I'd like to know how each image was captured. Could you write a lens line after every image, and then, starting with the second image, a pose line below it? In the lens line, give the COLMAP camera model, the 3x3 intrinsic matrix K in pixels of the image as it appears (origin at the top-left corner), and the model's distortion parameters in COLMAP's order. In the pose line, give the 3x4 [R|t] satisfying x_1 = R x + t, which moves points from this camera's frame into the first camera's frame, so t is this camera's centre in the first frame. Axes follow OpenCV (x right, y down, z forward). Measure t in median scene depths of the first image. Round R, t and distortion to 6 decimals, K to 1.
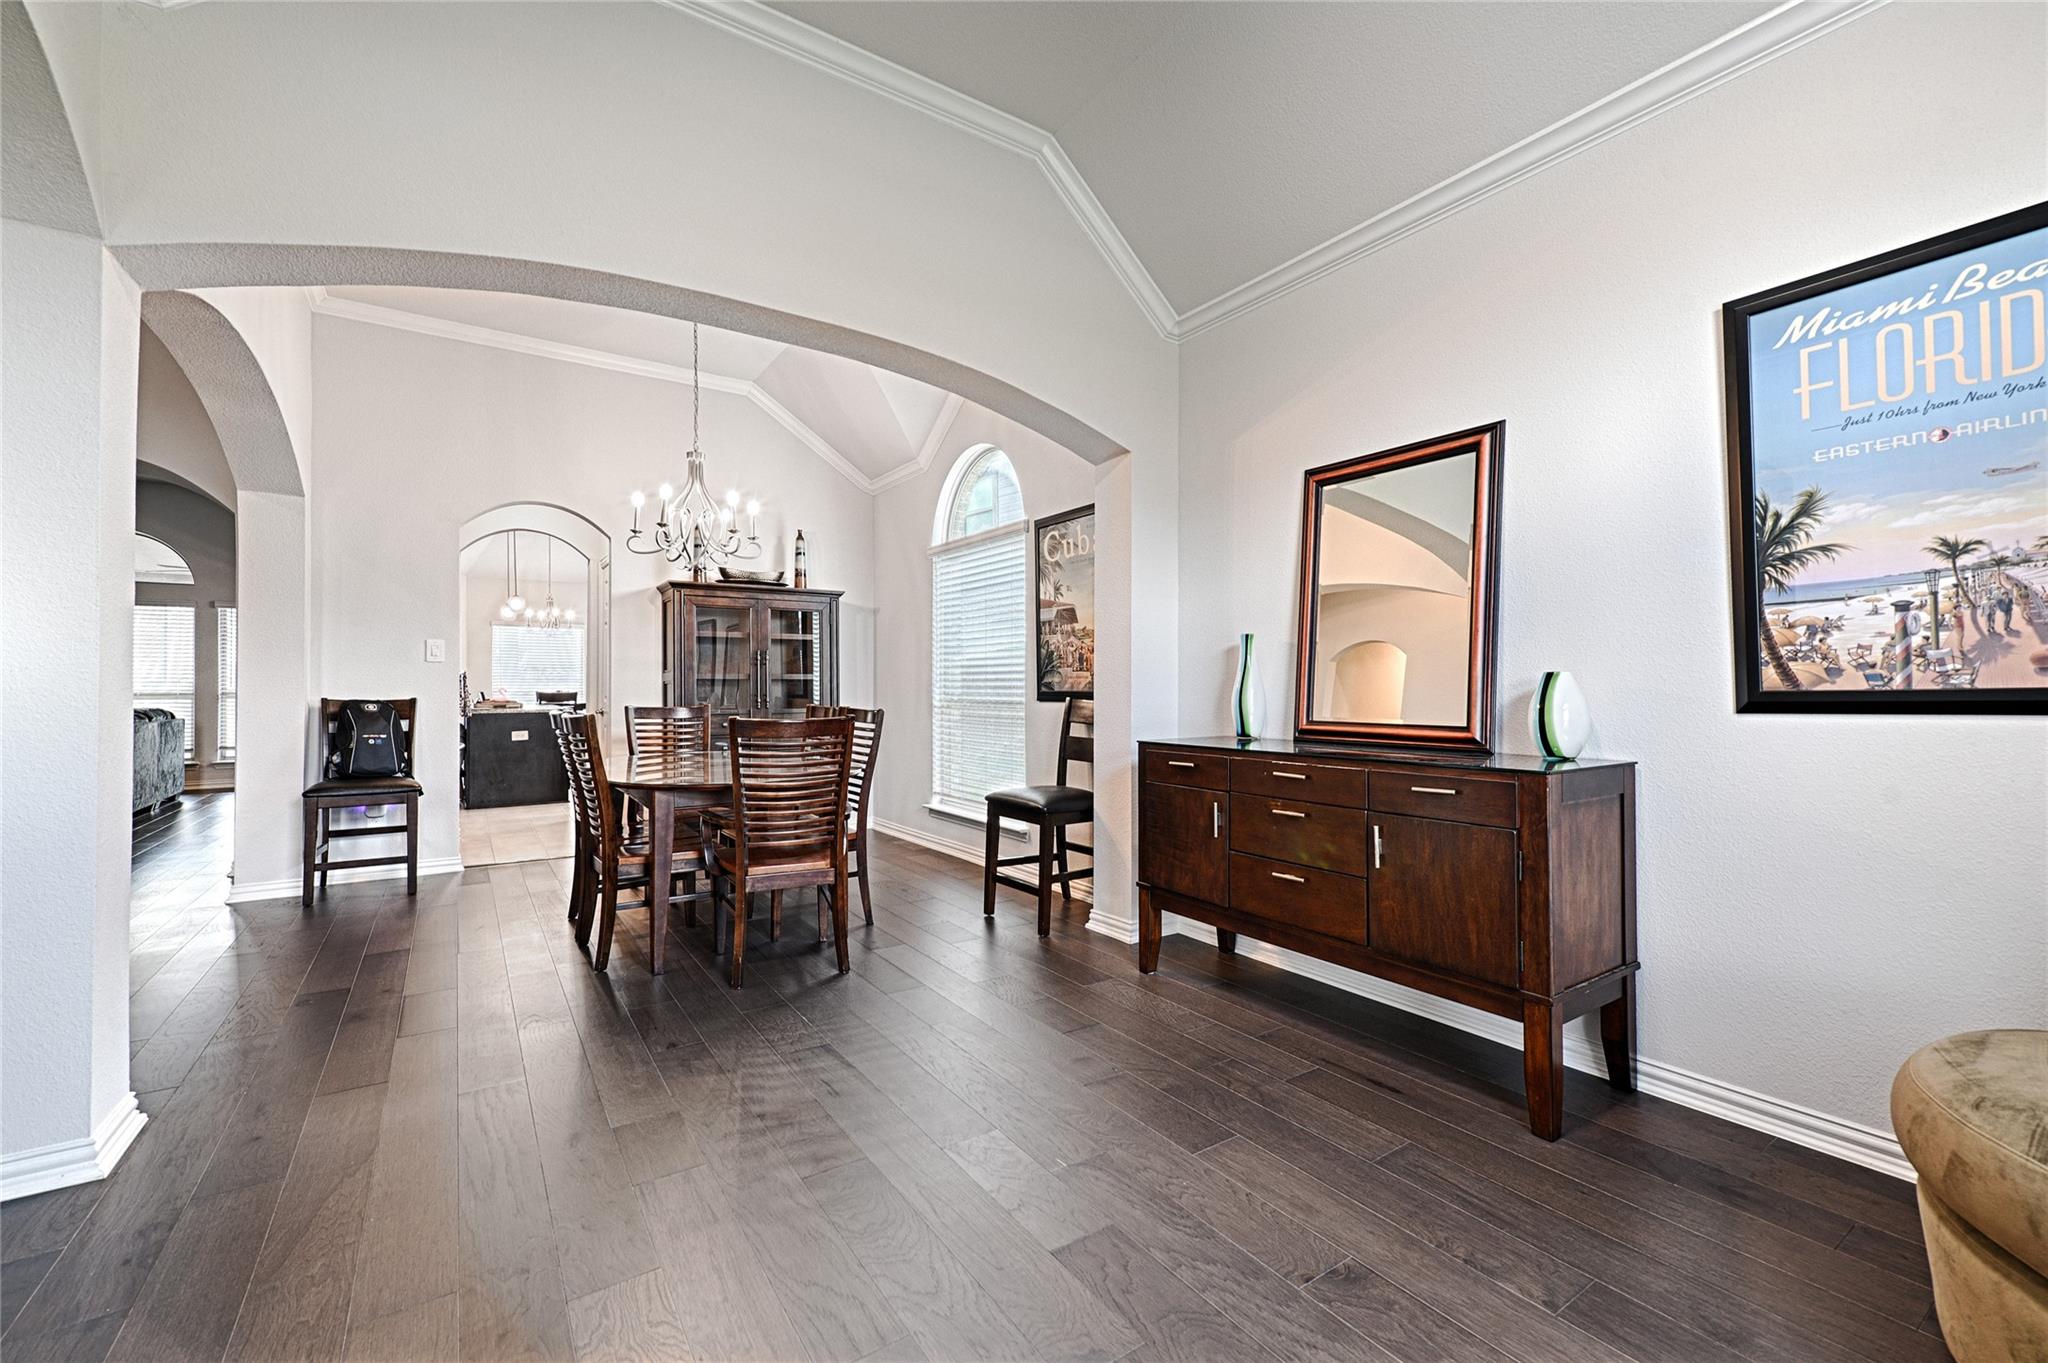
lens RADIAL K [[849.9, 0, 1024.0], [0, 849.9, 681.5], [0, 0, 1]] dist [0.000550, 0.000000]
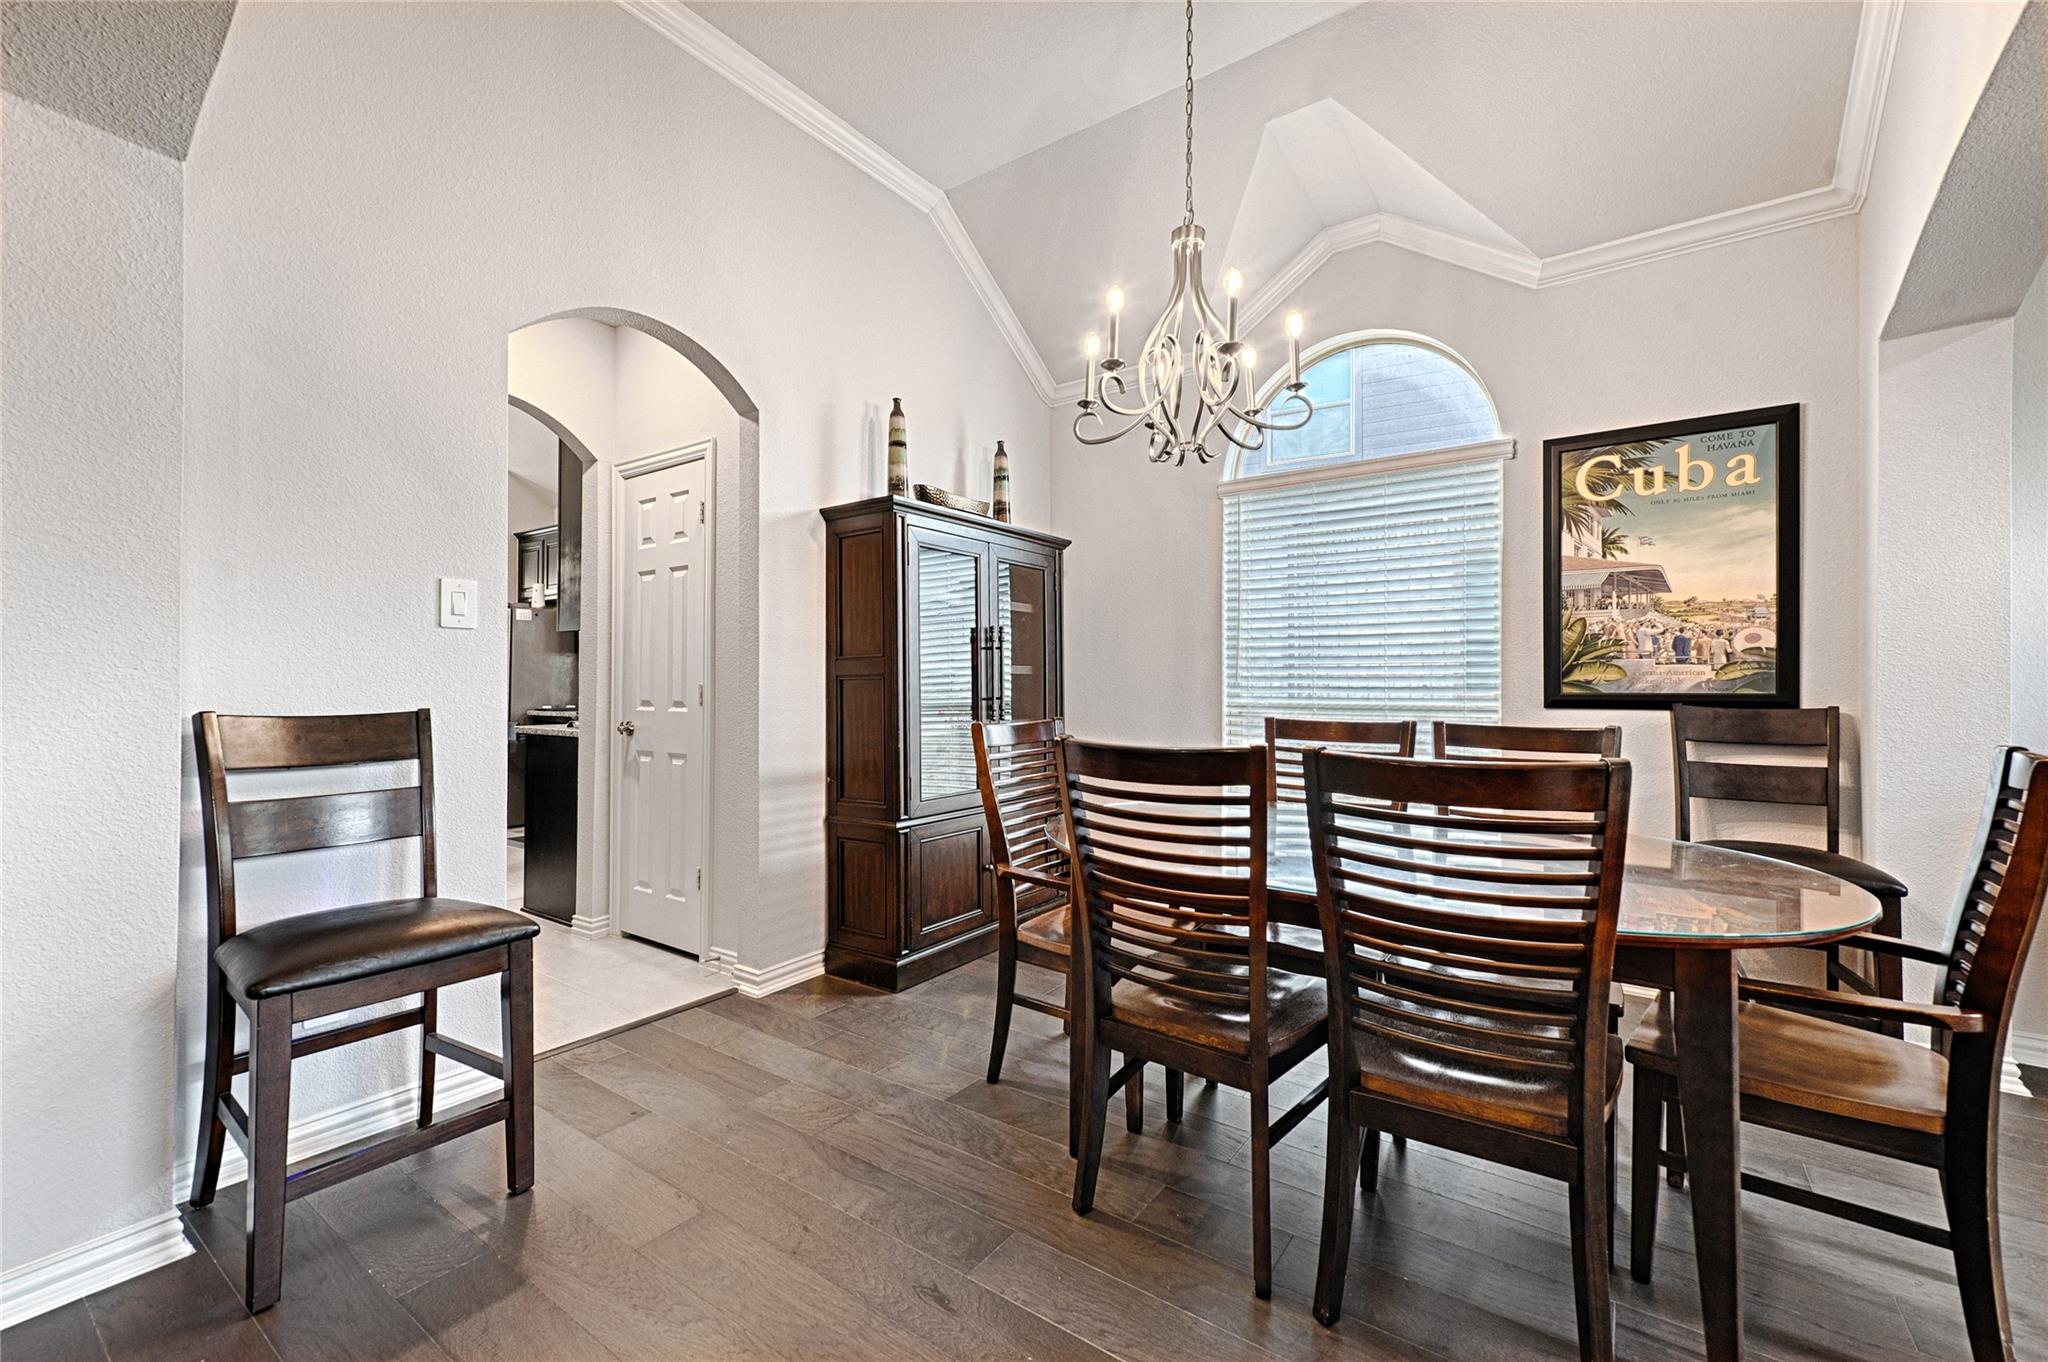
lens RADIAL K [[849.9, 0, 1024.0], [0, 849.9, 681.0], [0, 0, 1]] dist [0.000550, 0.000000]
pose [[0.937095, 0.003841, 0.349053, -0.628989], [-0.004046, 0.999992, -0.000140, 0.003536], [-0.349050, -0.001281, 0.937103, 0.527910]]
